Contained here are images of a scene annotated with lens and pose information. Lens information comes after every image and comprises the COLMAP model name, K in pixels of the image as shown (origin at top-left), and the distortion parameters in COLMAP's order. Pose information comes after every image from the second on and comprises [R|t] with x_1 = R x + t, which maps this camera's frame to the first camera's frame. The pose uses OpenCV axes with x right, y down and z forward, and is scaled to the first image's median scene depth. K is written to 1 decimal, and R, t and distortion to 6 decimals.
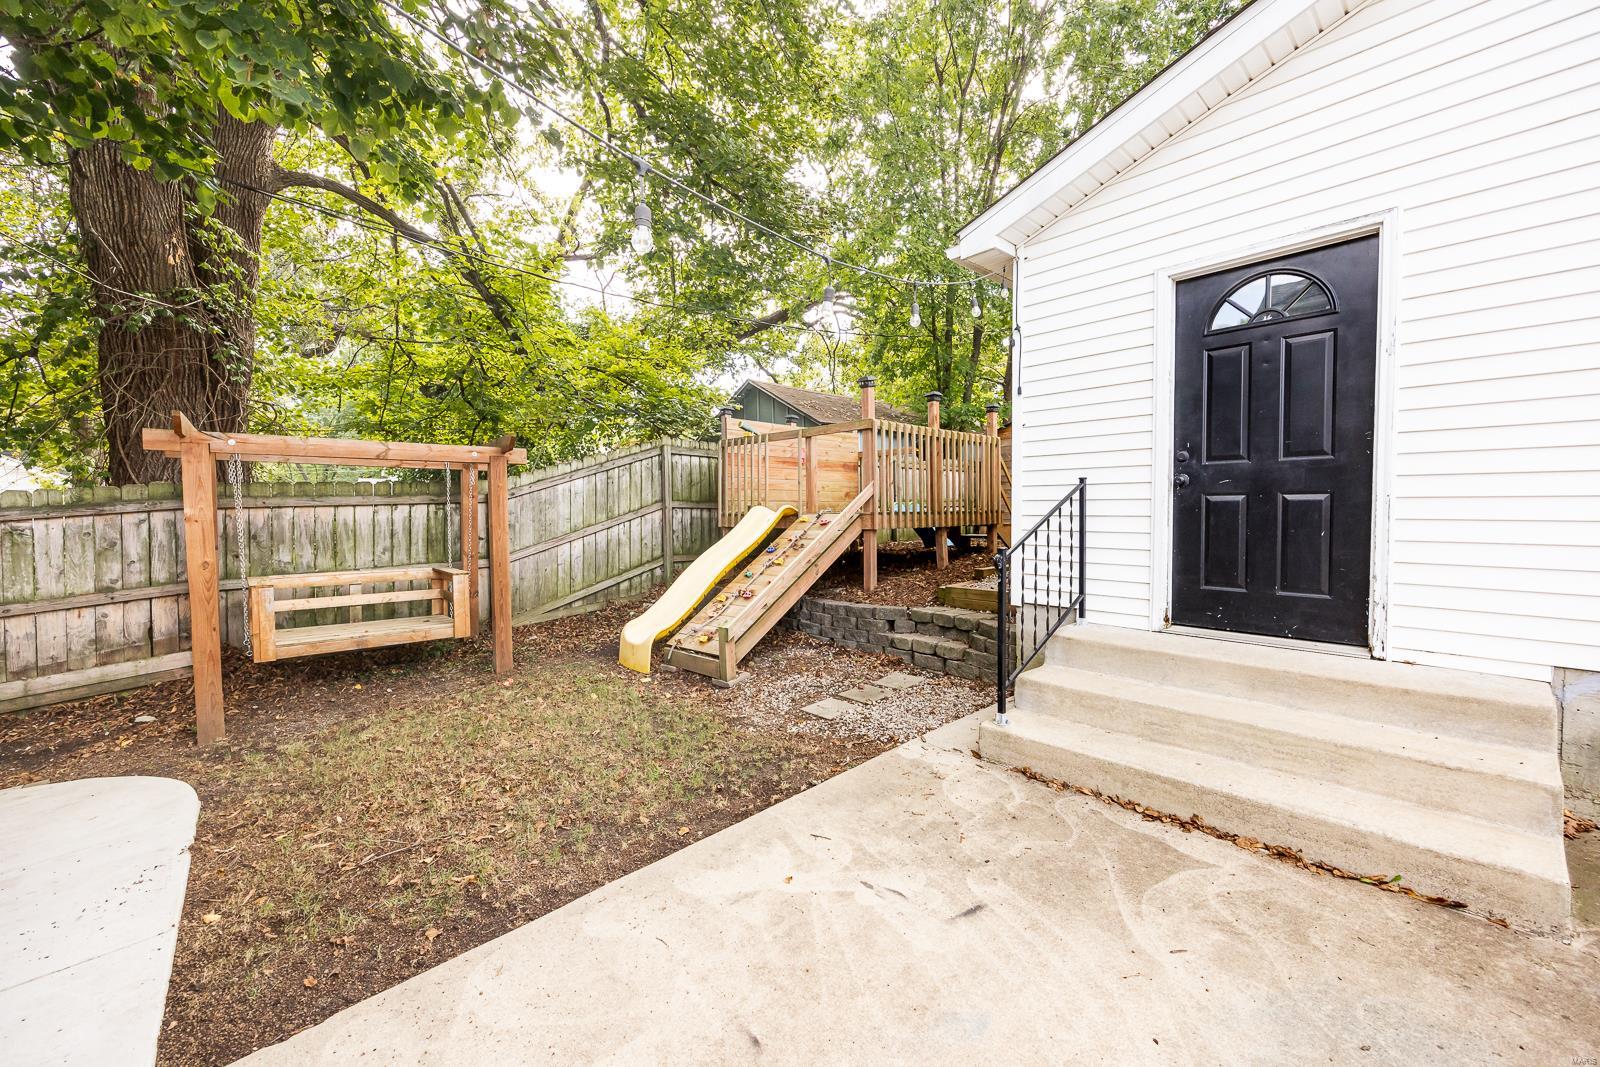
lens RADIAL K [[630.8, 0, 797.8], [0, 630.8, 525.7], [0, 0, 1]] dist [-0.001506, -0.000209]
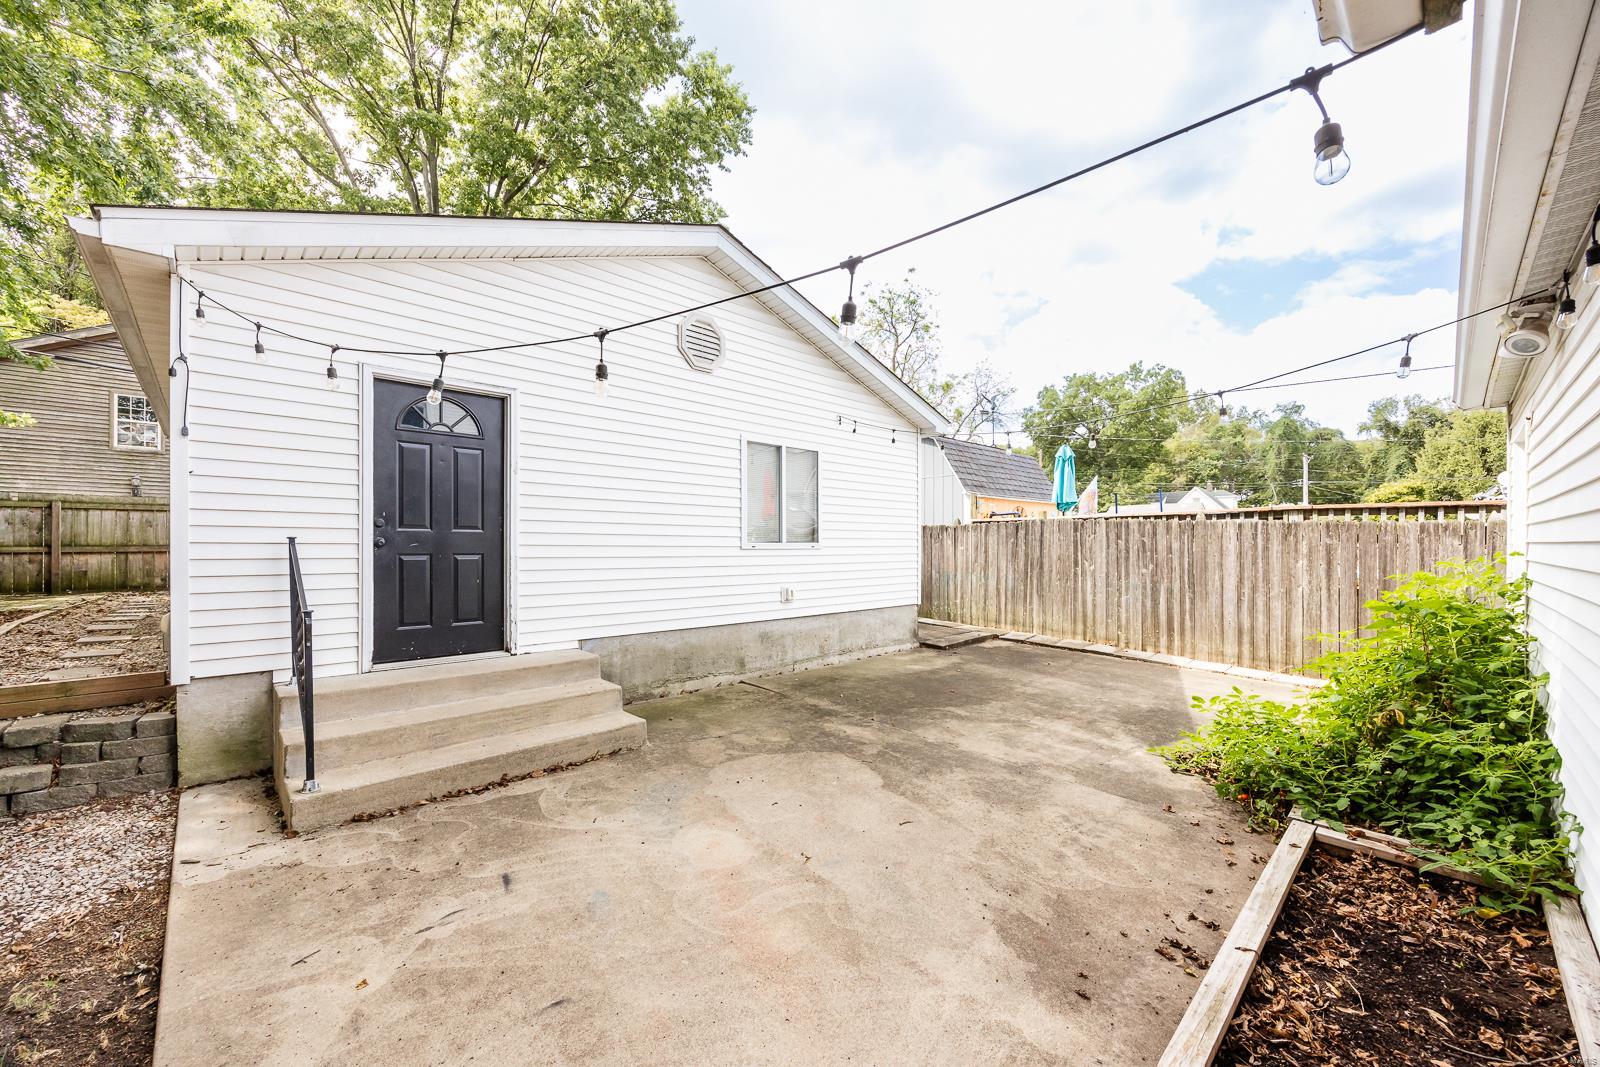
lens RADIAL K [[615.7, 0, 789.2], [0, 615.7, 542.3], [0, 0, 1]] dist [-0.000664, -0.000145]
pose [[-0.014050, 0.015435, 0.999782, -0.805797], [0.029756, 0.999444, -0.015012, -0.044019], [-0.999458, 0.029539, -0.014501, 0.321745]]
